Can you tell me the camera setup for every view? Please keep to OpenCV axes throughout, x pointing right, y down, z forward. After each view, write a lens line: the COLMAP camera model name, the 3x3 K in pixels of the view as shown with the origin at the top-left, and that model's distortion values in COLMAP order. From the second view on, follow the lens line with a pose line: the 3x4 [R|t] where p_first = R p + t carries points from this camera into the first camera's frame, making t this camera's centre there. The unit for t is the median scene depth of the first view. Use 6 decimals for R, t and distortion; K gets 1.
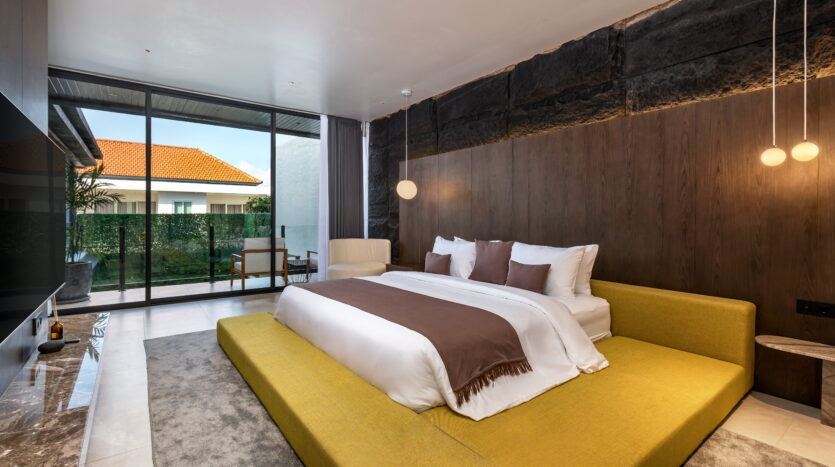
lens RADIAL K [[384.2, 0, 422.2], [0, 384.2, 216.0], [0, 0, 1]] dist [-0.000282, -0.000254]
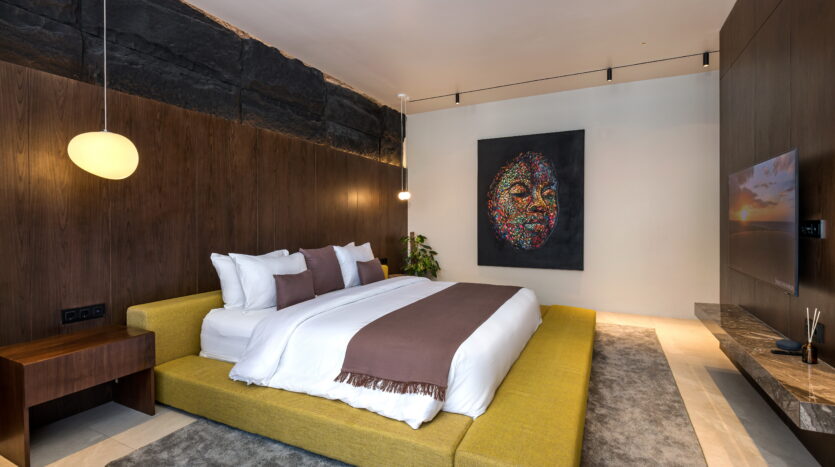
lens RADIAL K [[397.5, 0, 416.3], [0, 397.5, 228.6], [0, 0, 1]] dist [-0.002315, -0.000313]
pose [[-0.442459, -0.006610, 0.896764, -0.812553], [0.004952, 0.999940, 0.009813, 0.012141], [-0.896775, 0.008782, -0.442399, 1.267341]]
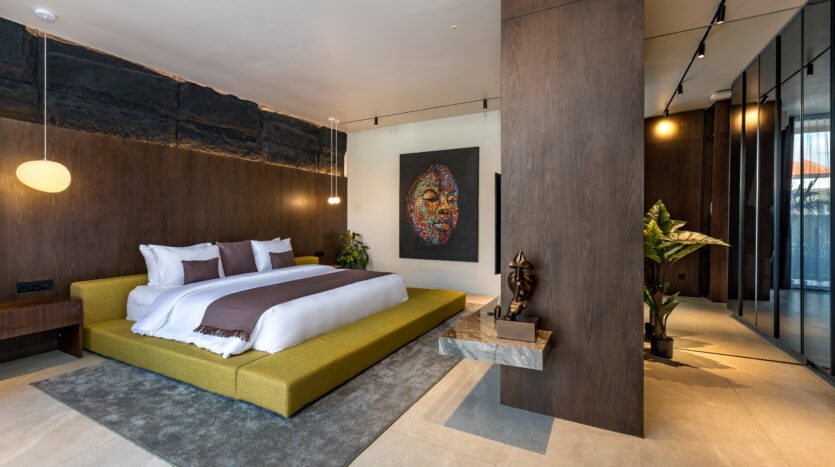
lens RADIAL K [[365.7, 0, 410.5], [0, 365.7, 223.7], [0, 0, 1]] dist [-0.000159, 0.000133]
pose [[-0.421930, 0.002618, 0.906625, -1.137490], [0.002987, 0.999994, -0.001498, 0.013562], [-0.906624, 0.002076, -0.421935, 1.030568]]
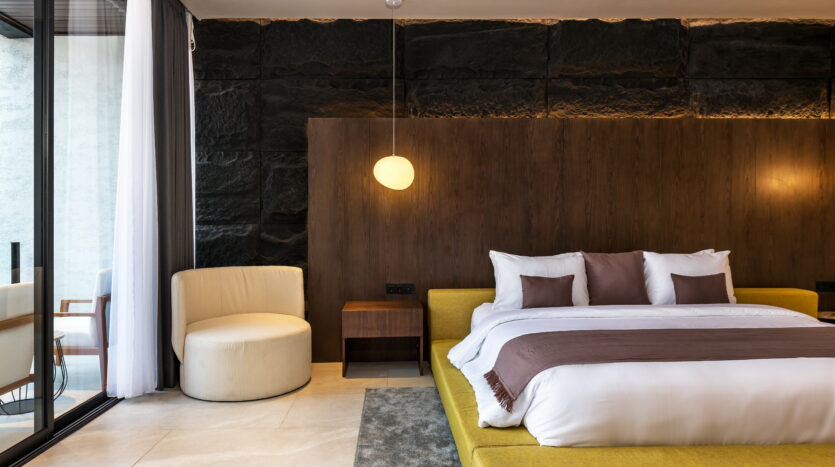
lens RADIAL K [[553.1, 0, 400.8], [0, 553.1, 223.3], [0, 0, 1]] dist [-0.001443, -0.000806]
pose [[0.581486, -0.000913, 0.813556, -0.991817], [0.000813, 1.000000, 0.000541, 0.008598], [-0.813556, 0.000347, 0.581486, 0.739594]]
